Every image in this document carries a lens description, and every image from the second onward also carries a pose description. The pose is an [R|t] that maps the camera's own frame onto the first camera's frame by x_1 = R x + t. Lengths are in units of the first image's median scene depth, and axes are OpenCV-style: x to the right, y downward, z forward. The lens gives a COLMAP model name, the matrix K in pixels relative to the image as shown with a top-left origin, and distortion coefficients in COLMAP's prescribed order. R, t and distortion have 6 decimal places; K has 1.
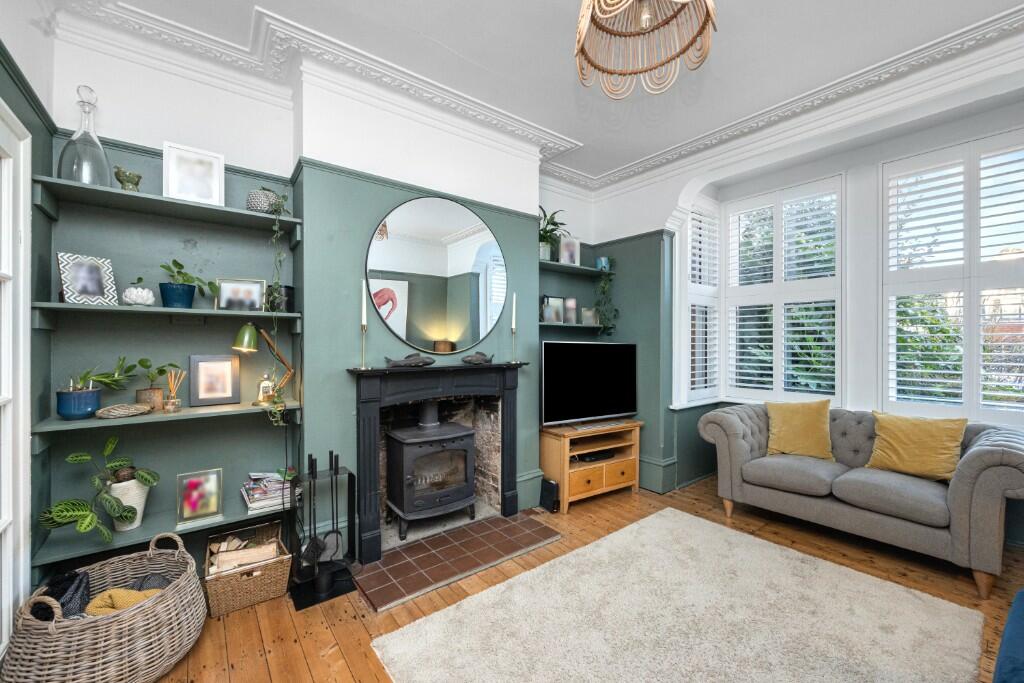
lens RADIAL K [[408.8, 0, 518.2], [0, 408.8, 342.9], [0, 0, 1]] dist [-0.000256, -0.000356]
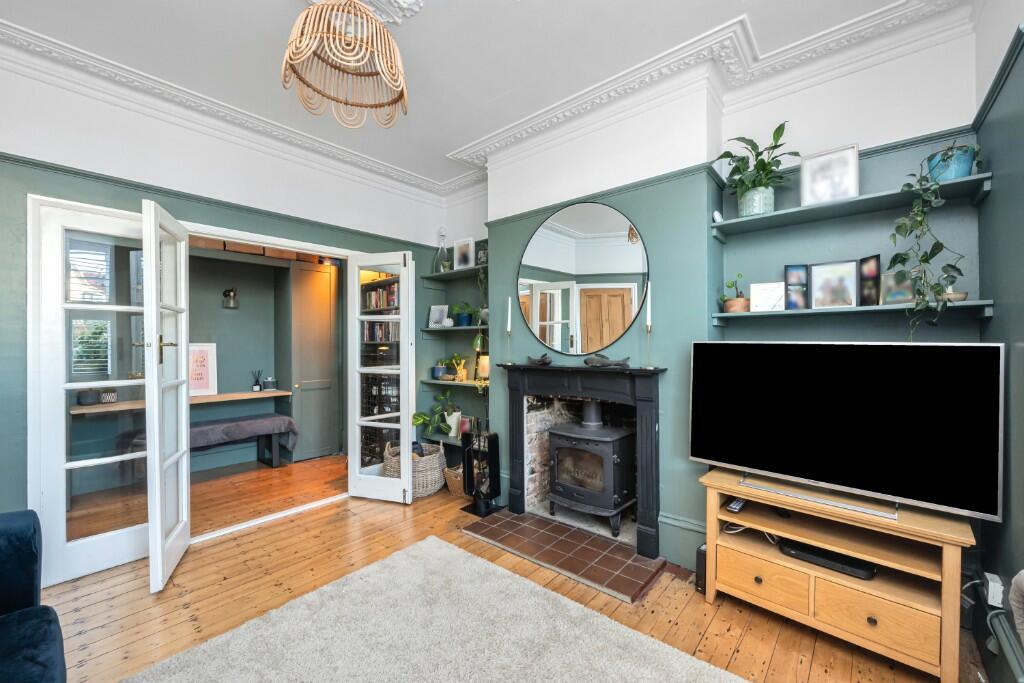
lens RADIAL K [[413.8, 0, 514.1], [0, 413.8, 341.3], [0, 0, 1]] dist [0.001303, -0.000386]
pose [[0.196659, -0.009057, -0.980430, 0.384080], [0.006559, 0.999947, -0.007922, 0.000346], [0.980450, -0.004873, 0.196708, 0.304002]]
